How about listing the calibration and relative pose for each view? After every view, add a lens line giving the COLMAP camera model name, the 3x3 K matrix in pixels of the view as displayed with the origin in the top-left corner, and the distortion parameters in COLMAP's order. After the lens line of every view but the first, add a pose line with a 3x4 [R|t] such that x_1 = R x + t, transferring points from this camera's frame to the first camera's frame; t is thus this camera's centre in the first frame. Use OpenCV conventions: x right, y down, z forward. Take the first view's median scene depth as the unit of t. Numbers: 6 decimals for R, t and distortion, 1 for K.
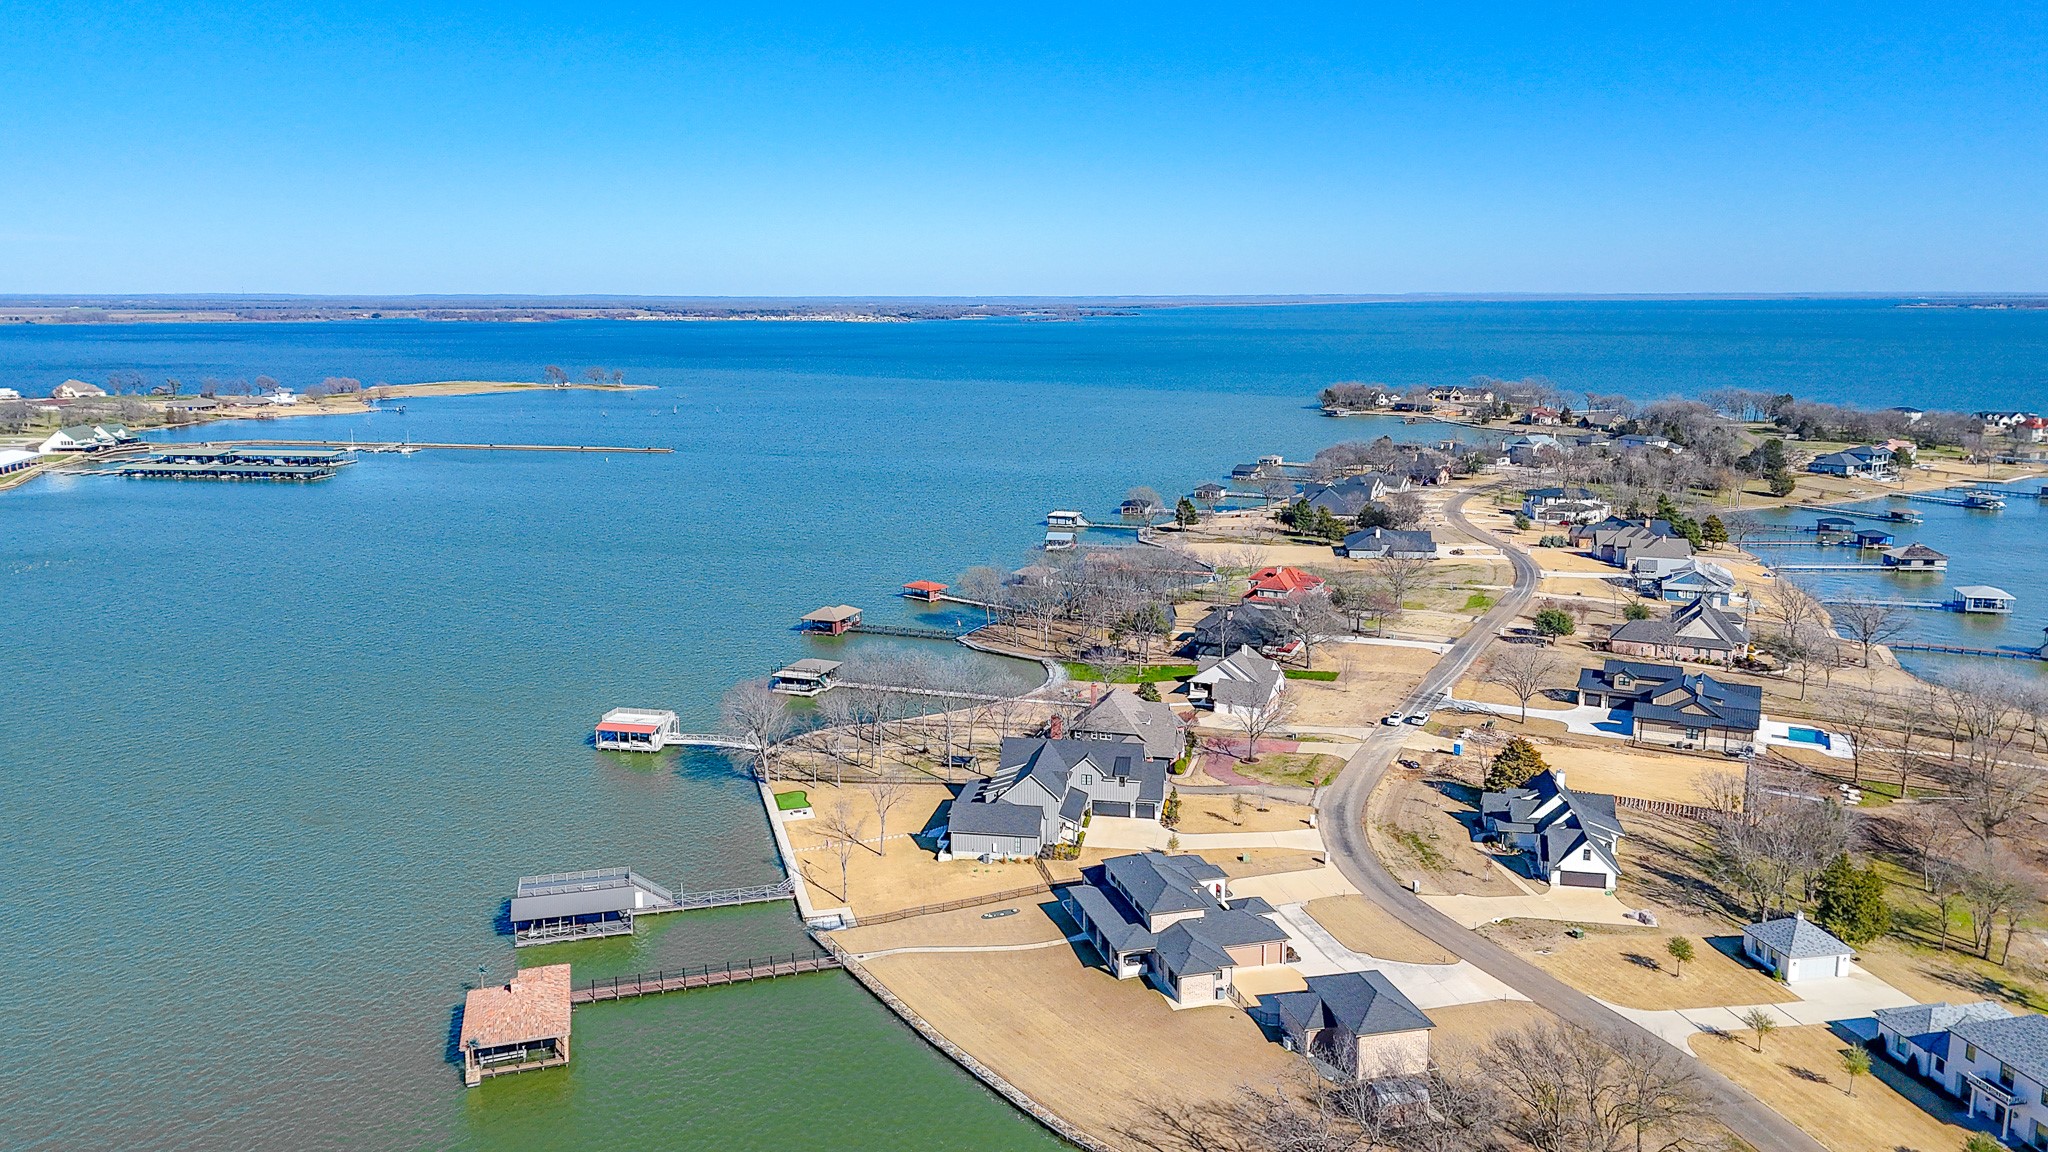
lens RADIAL K [[1495.9, 0, 1024.0], [0, 1495.9, 576.0], [0, 0, 1]] dist [0.102065, -0.083540]
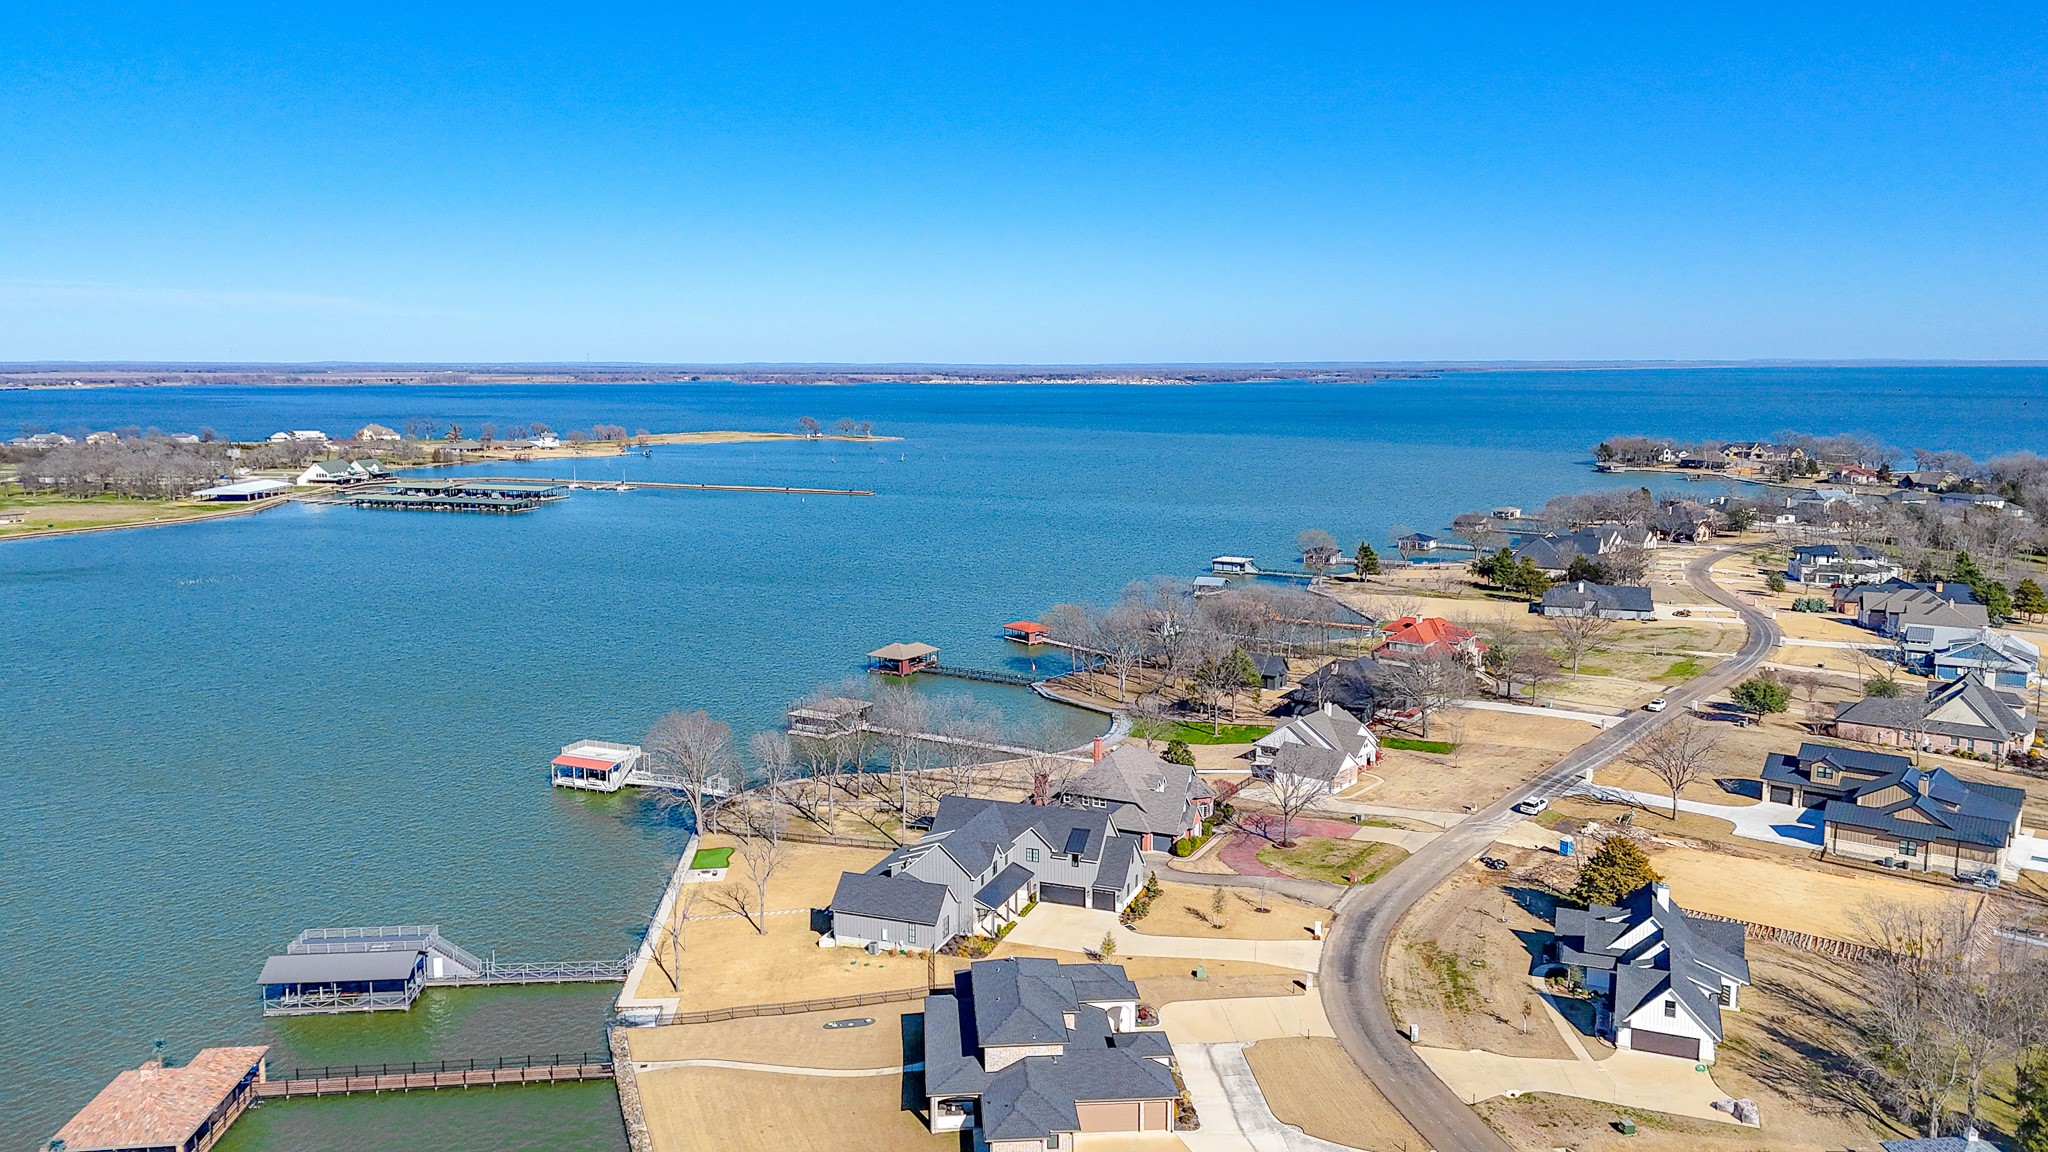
lens RADIAL K [[1510.5, 0, 1024.0], [0, 1510.5, 576.0], [0, 0, 1]] dist [0.059950, -0.008668]
pose [[0.981259, 0.029842, -0.190371, 0.149326], [-0.038174, 0.998460, -0.040251, 0.018172], [0.188877, 0.046764, 0.980887, 0.176603]]
